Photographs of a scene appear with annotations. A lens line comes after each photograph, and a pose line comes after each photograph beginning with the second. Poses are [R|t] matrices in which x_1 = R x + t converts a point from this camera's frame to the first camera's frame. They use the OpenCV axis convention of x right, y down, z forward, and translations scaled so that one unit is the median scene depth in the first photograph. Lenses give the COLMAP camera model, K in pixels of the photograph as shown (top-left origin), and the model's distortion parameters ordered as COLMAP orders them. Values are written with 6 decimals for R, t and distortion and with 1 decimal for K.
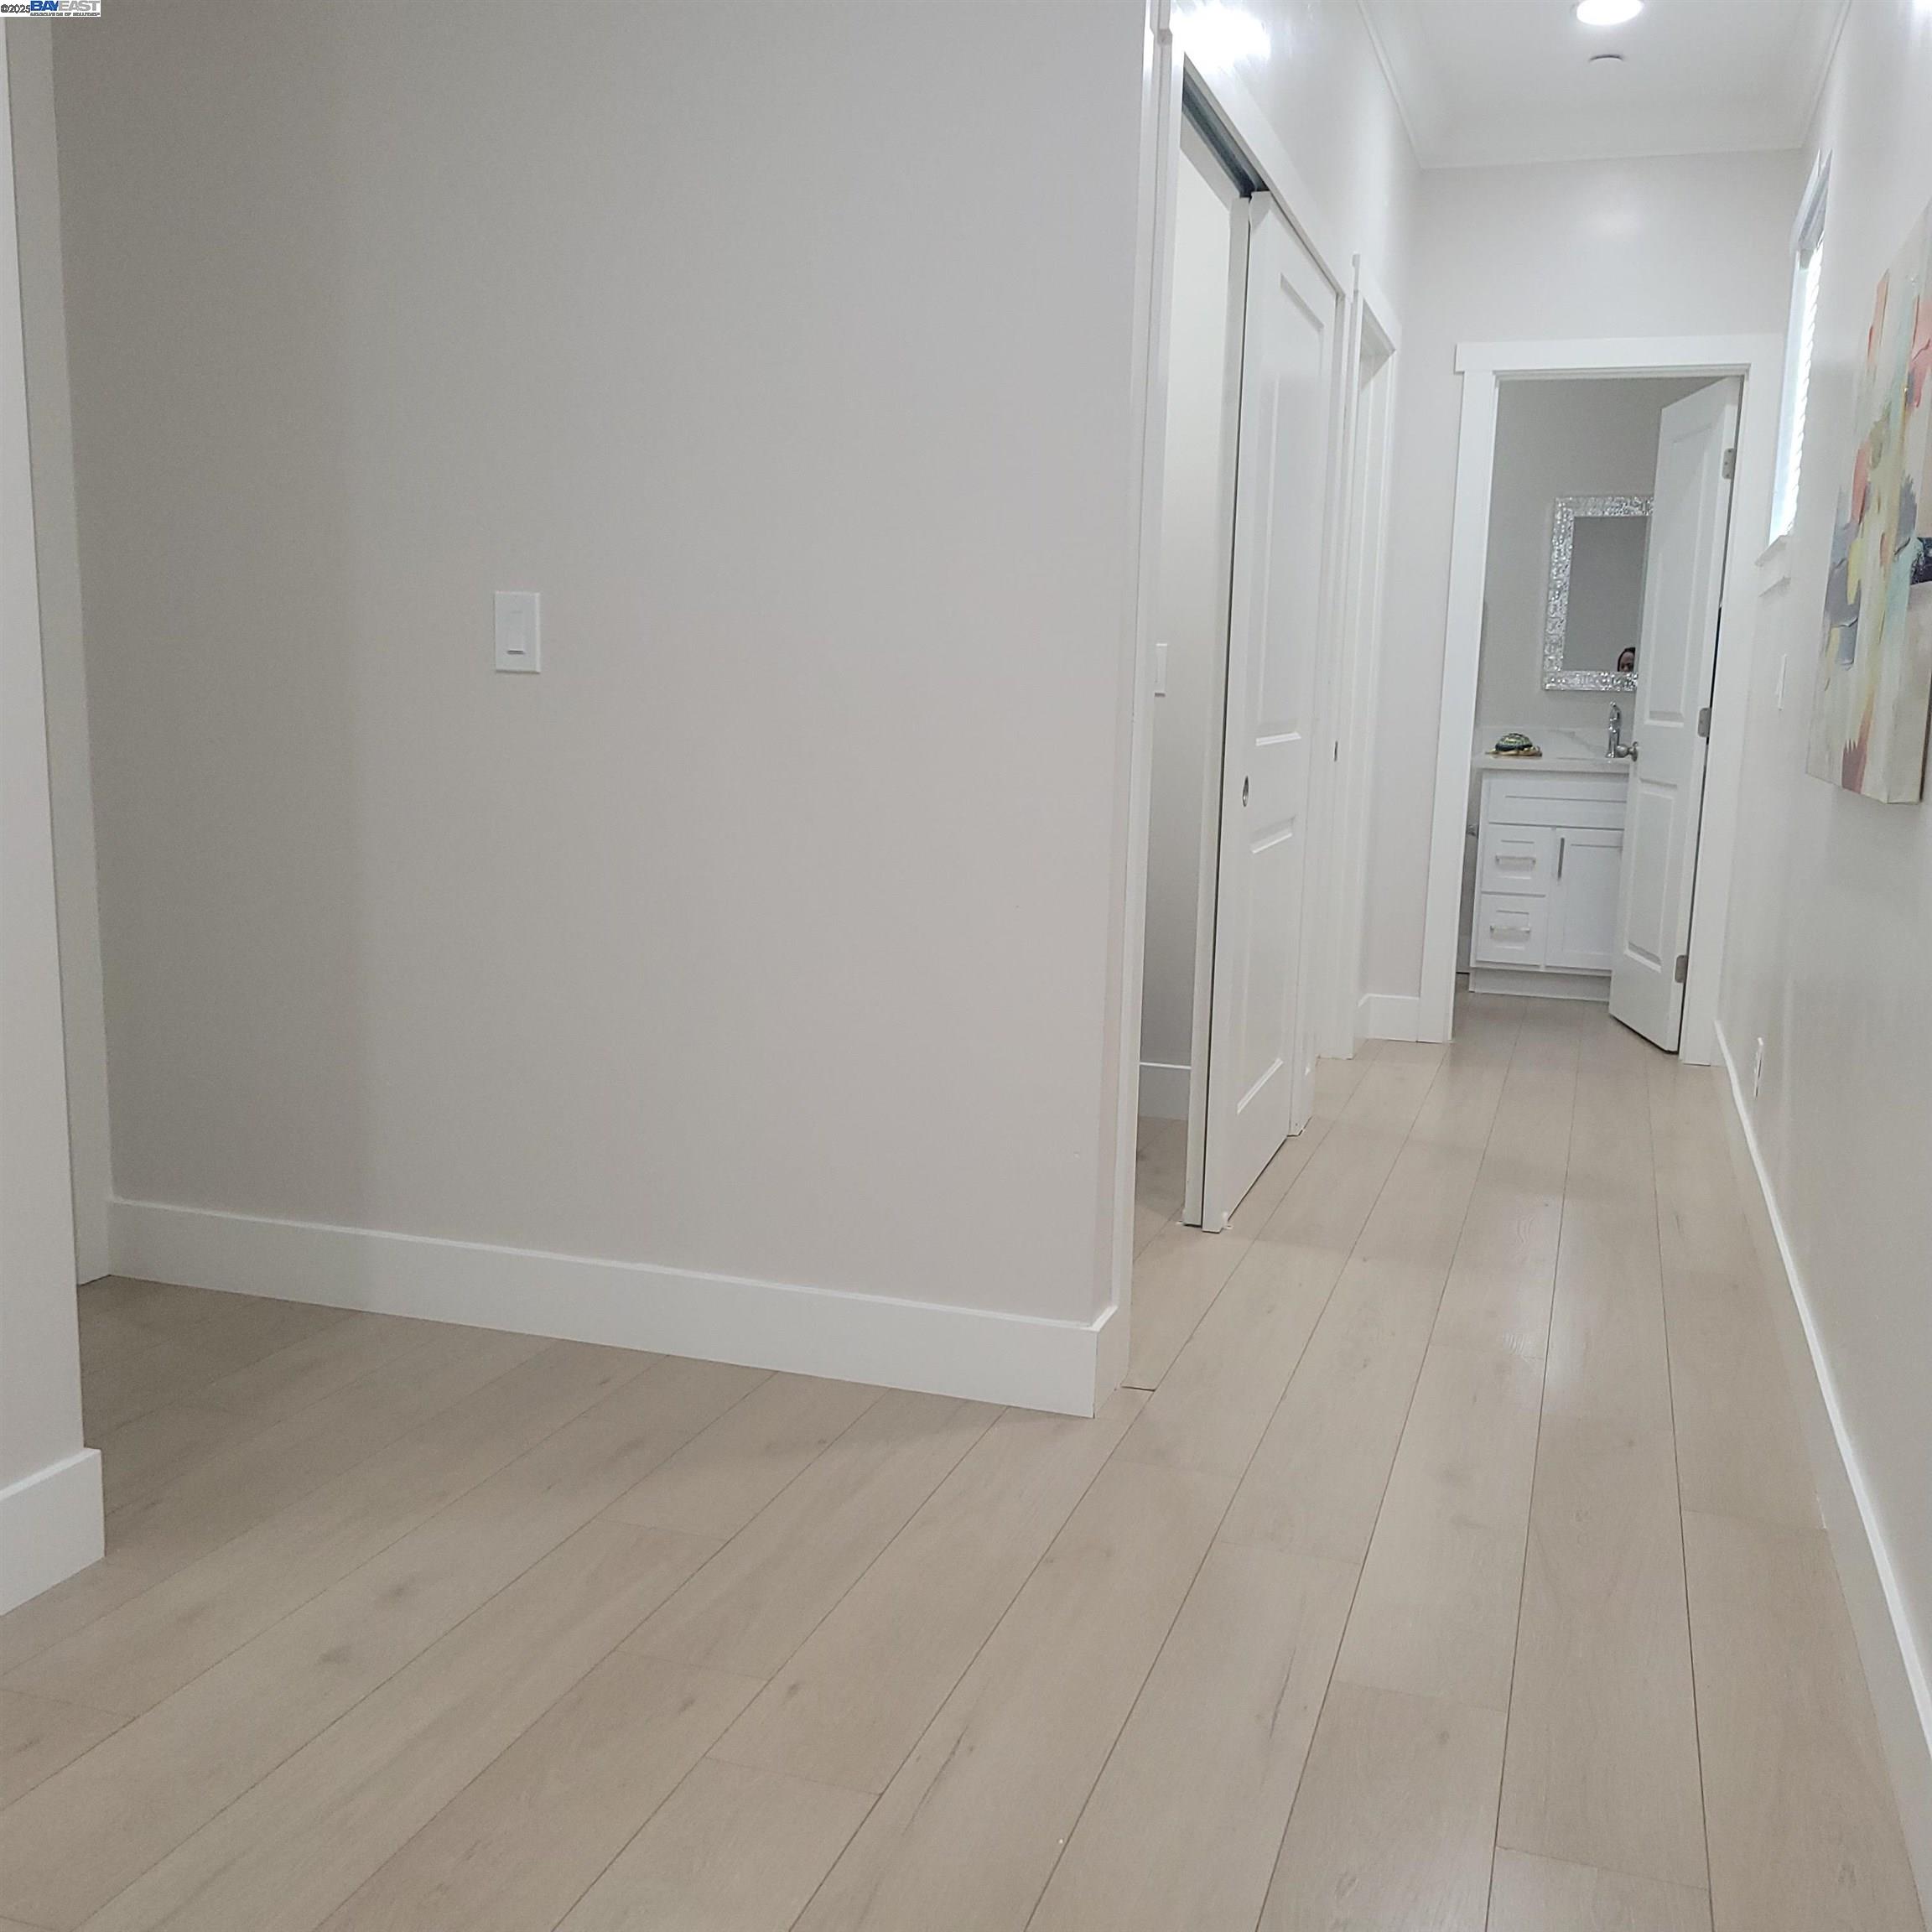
lens RADIAL K [[1910.9, 0, 962.6], [0, 1910.9, 965.1], [0, 0, 1]] dist [0.017259, 0.000000]
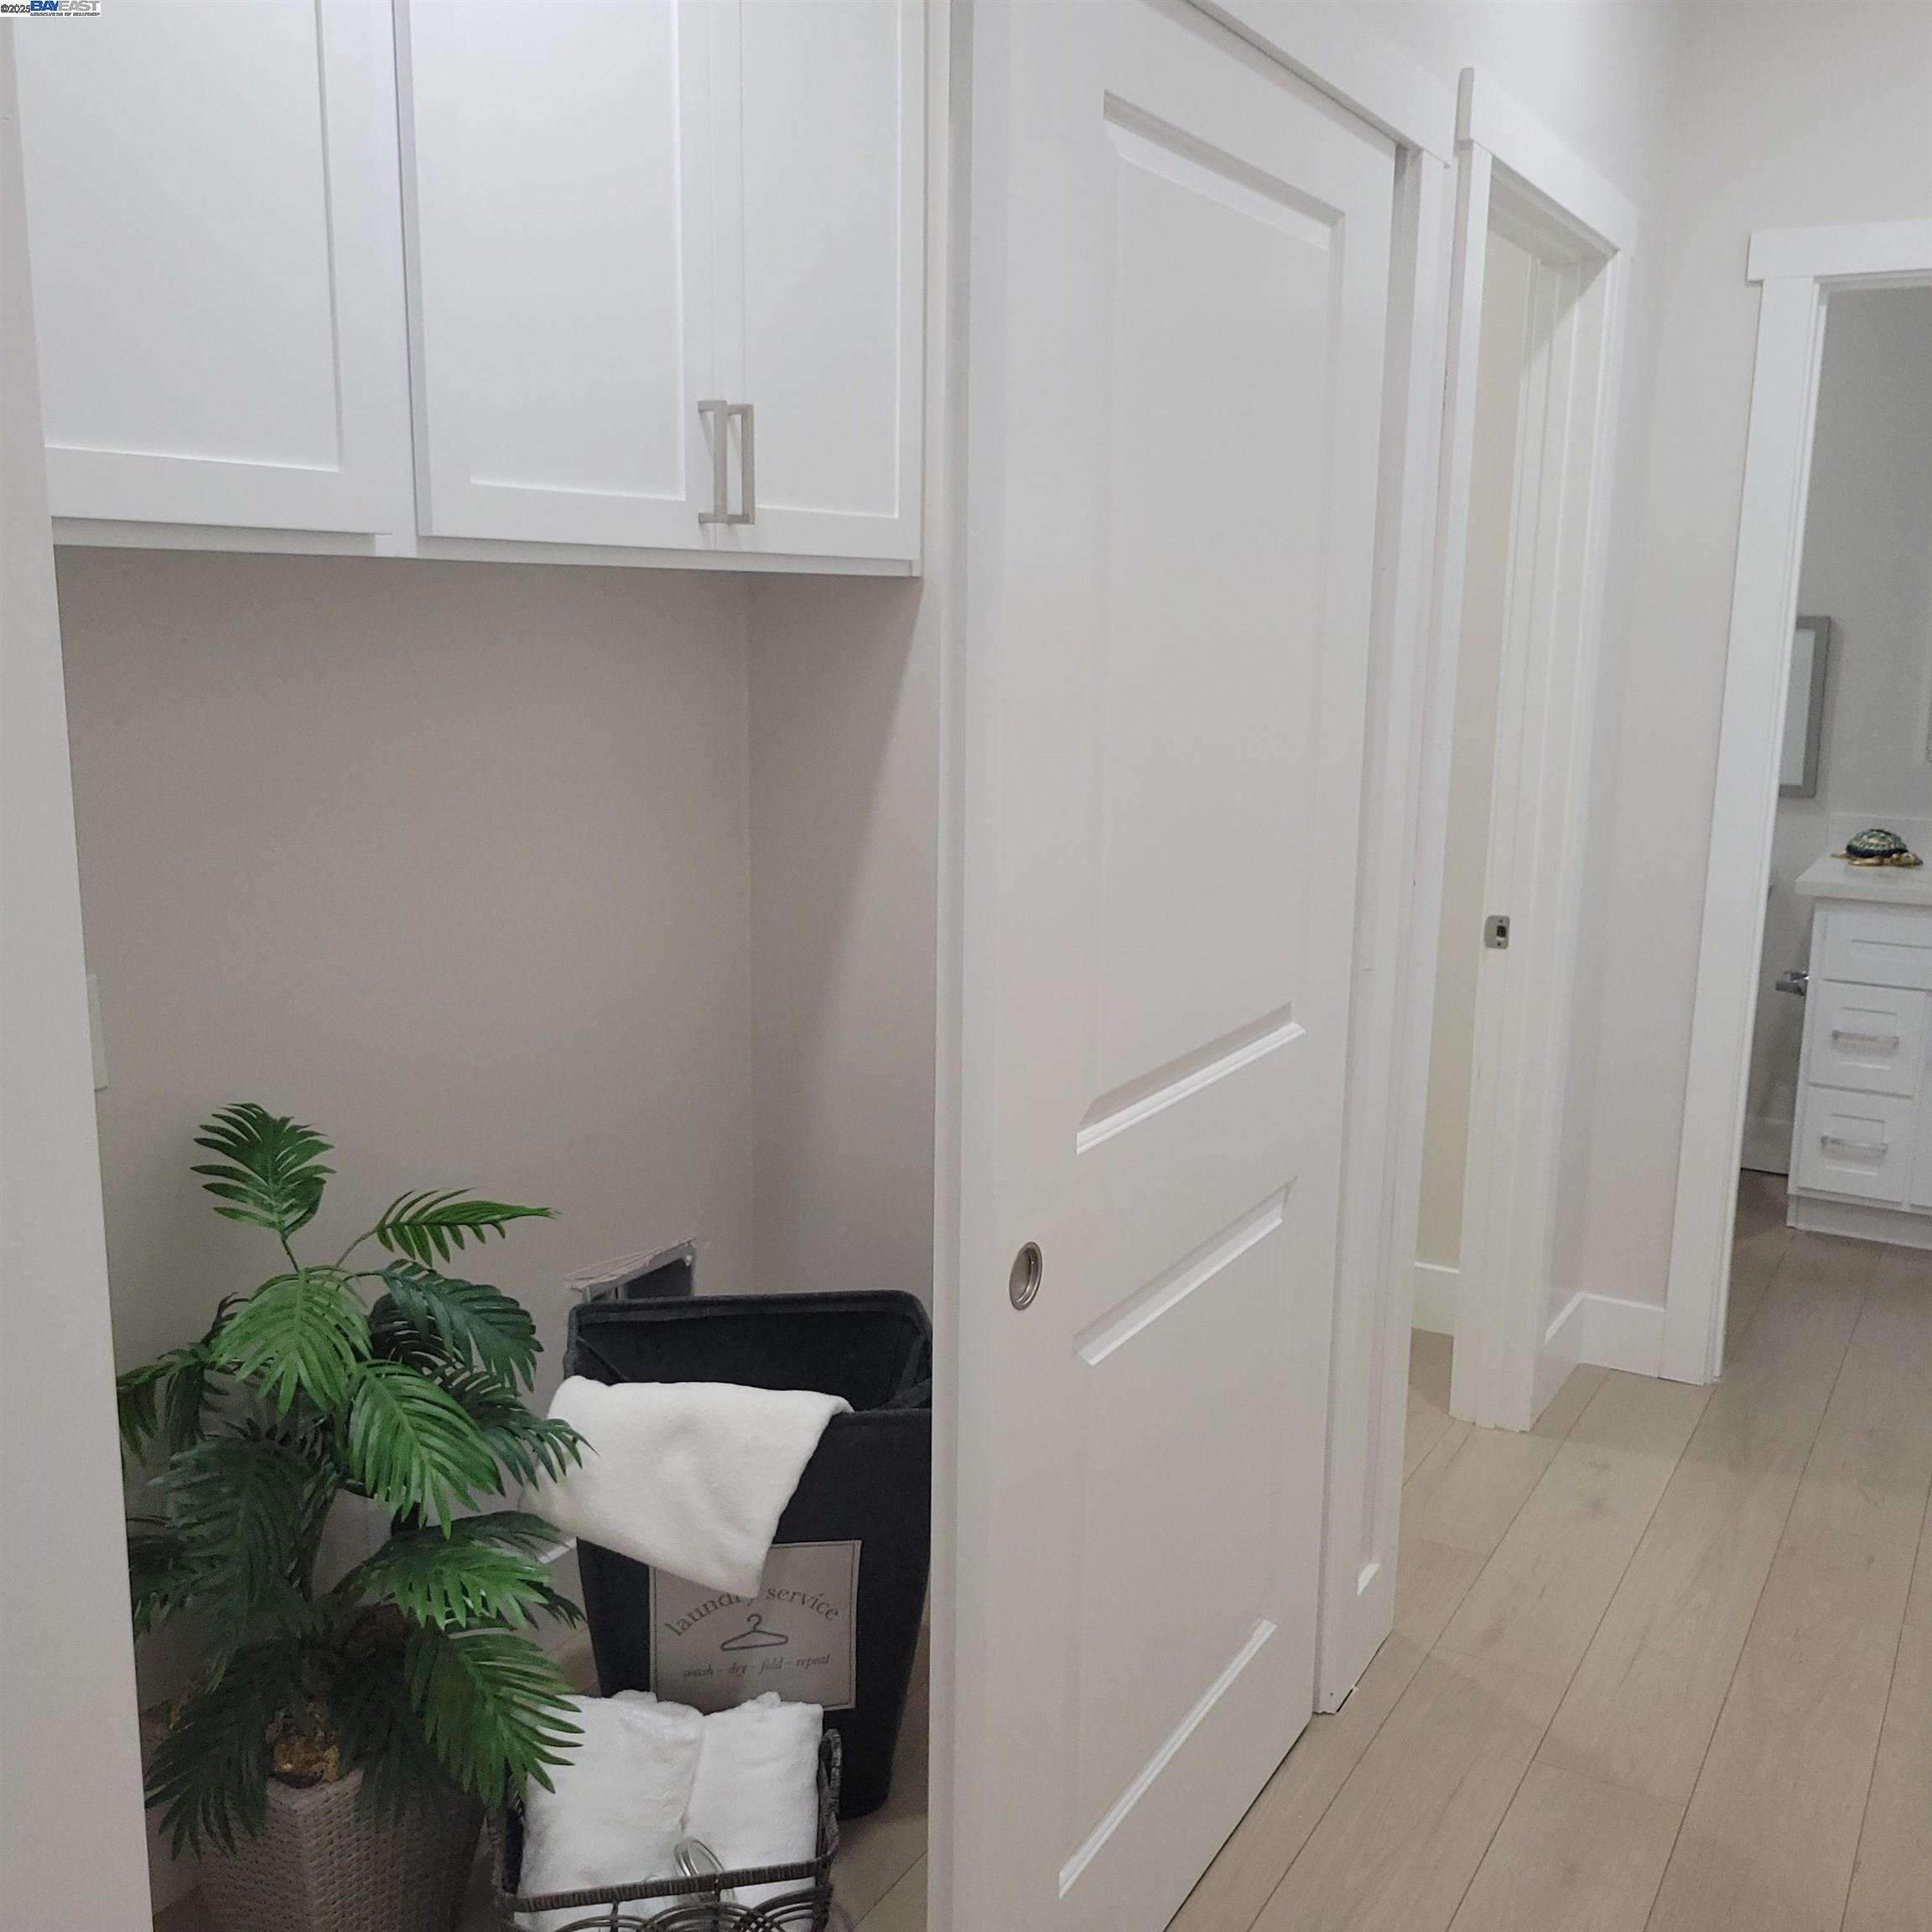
lens RADIAL K [[1910.9, 0, 971.6], [0, 1910.9, 971.6], [0, 0, 1]] dist [0.017259, 0.000000]
pose [[0.979571, 0.022353, -0.199850, 0.122720], [-0.014733, 0.999109, 0.039537, -0.098633], [0.200556, -0.035785, 0.979028, 0.308268]]
